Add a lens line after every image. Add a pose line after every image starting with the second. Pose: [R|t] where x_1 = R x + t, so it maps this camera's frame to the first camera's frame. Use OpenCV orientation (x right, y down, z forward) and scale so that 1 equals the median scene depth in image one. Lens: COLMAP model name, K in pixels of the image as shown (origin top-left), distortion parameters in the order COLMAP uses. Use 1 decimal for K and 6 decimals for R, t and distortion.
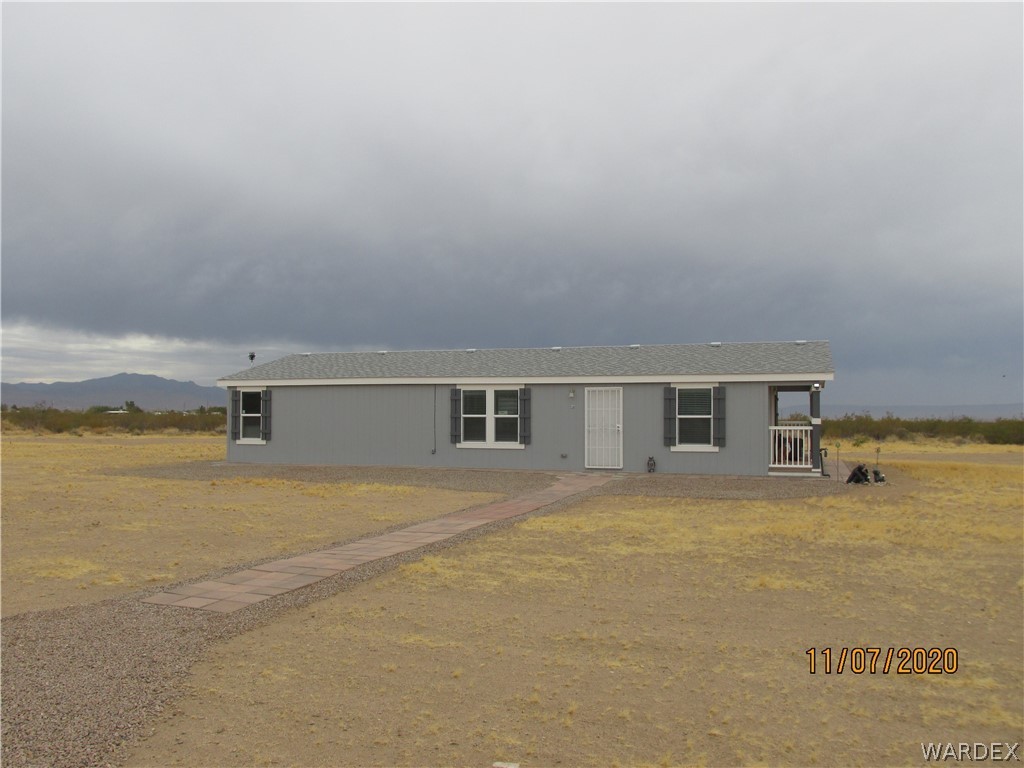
lens RADIAL K [[859.4, 0, 515.8], [0, 859.4, 385.5], [0, 0, 1]] dist [-0.025970, 0.005732]
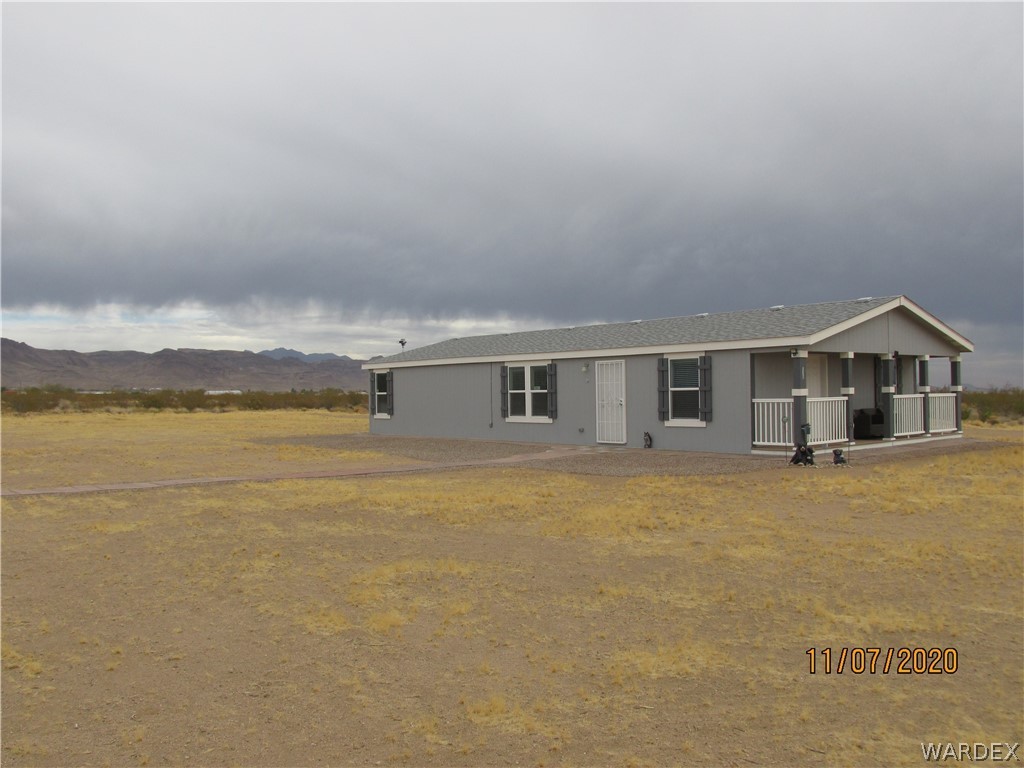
lens RADIAL K [[859.4, 0, 515.8], [0, 859.4, 385.5], [0, 0, 1]] dist [-0.025970, 0.005732]
pose [[0.861939, -0.016273, -0.506752, 0.508311], [0.027660, 0.999506, 0.014951, 0.013196], [0.506258, -0.026904, 0.861962, 0.104560]]
